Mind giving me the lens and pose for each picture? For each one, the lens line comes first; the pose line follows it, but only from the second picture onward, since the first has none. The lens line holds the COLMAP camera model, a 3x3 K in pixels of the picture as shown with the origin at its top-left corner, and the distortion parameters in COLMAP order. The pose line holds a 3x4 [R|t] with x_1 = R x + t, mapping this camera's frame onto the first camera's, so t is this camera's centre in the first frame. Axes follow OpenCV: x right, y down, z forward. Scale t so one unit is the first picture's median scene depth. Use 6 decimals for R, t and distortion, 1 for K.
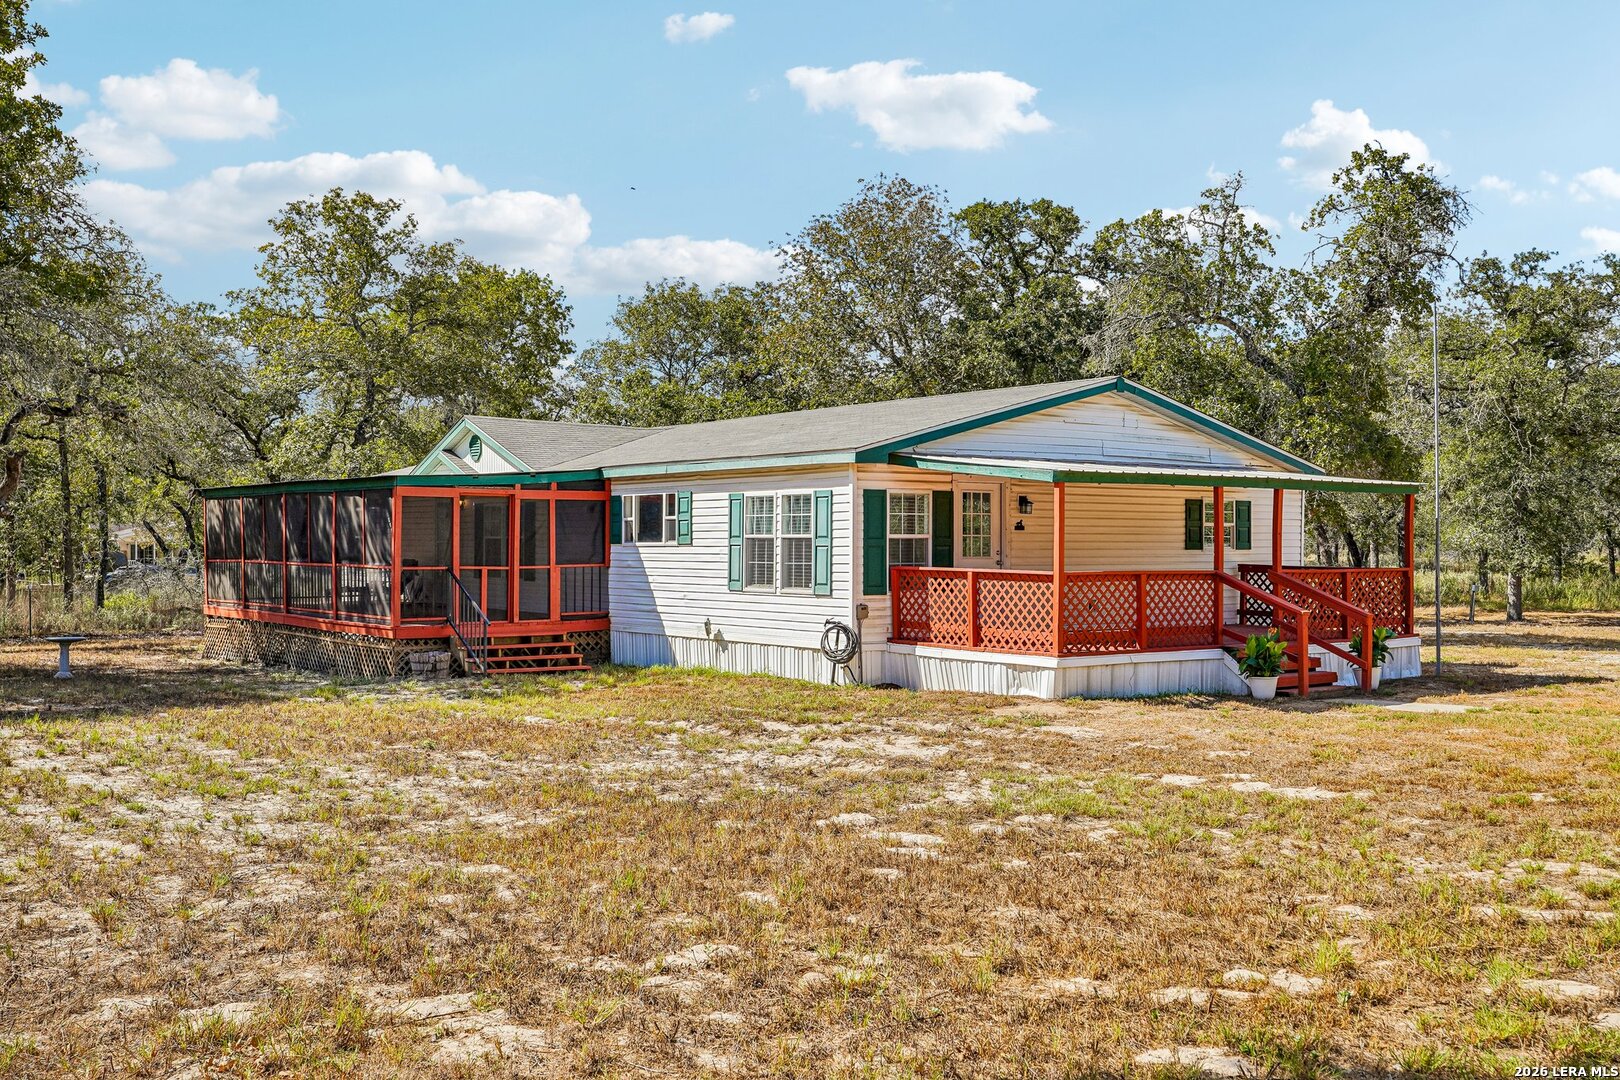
lens RADIAL K [[1609.9, 0, 811.7], [0, 1609.9, 543.6], [0, 0, 1]] dist [-0.002571, 0.000000]
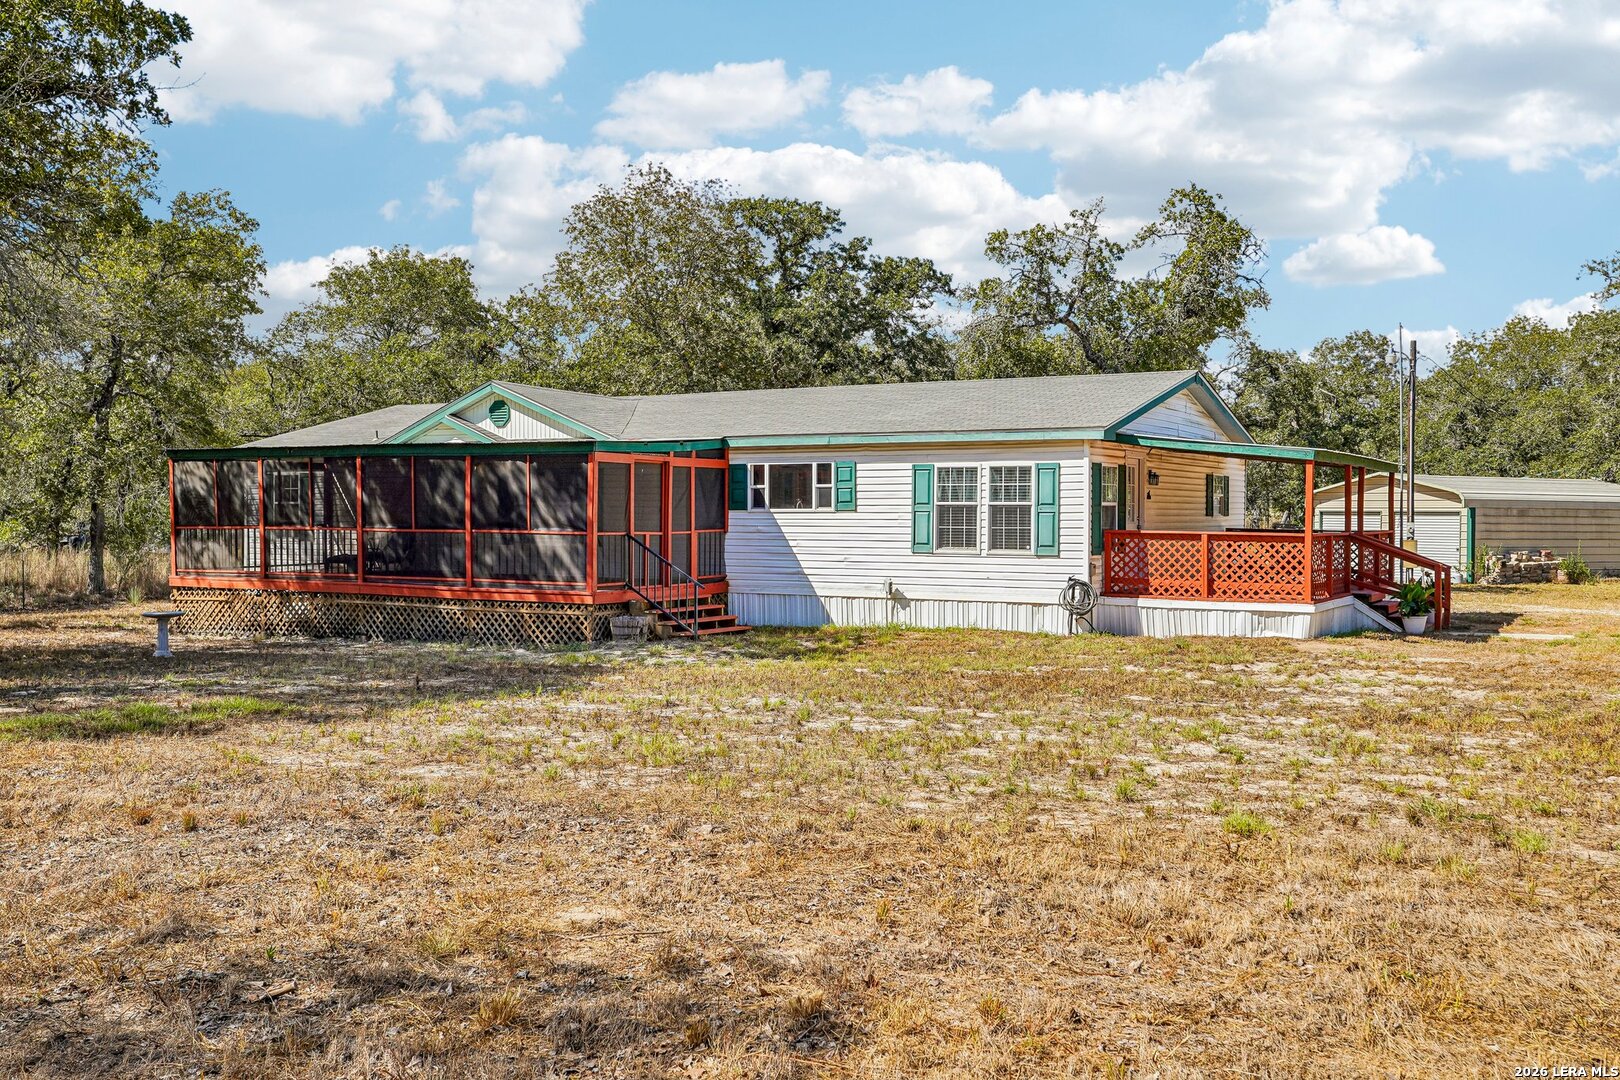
lens RADIAL K [[1506.5, 0, 807.1], [0, 1506.5, 537.1], [0, 0, 1]] dist [-0.005407, 0.000000]
pose [[0.915843, -0.005237, 0.401503, -0.533031], [-0.001655, 0.999857, 0.016816, 0.001368], [-0.401534, -0.016066, 0.915703, 0.092428]]
